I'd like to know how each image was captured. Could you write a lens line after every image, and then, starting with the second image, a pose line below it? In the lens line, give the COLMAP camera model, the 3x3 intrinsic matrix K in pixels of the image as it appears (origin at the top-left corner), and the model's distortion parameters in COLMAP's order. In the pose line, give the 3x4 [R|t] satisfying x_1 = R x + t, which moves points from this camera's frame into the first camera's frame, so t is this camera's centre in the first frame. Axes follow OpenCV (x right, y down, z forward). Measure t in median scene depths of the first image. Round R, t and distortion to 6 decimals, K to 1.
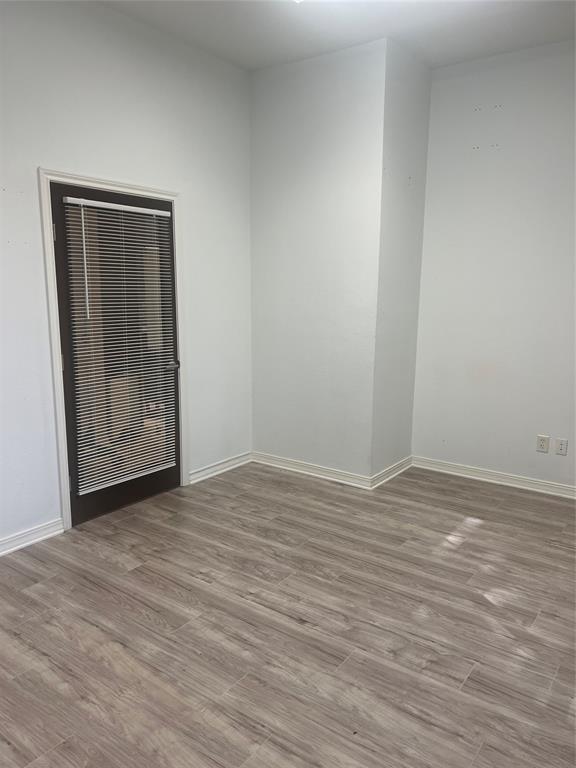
lens RADIAL K [[581.5, 0, 283.0], [0, 581.5, 383.6], [0, 0, 1]] dist [0.067840, -0.069150]
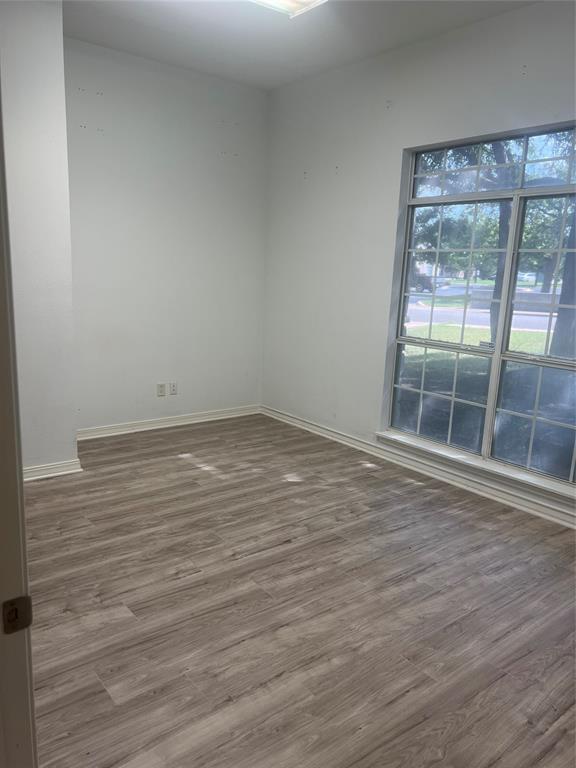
lens RADIAL K [[581.5, 0, 284.9], [0, 581.5, 380.2], [0, 0, 1]] dist [0.067840, -0.069150]
pose [[0.263368, -0.180939, 0.947575, -0.885337], [0.127434, 0.980171, 0.151744, -0.095584], [-0.956242, 0.080789, 0.281203, 0.521223]]
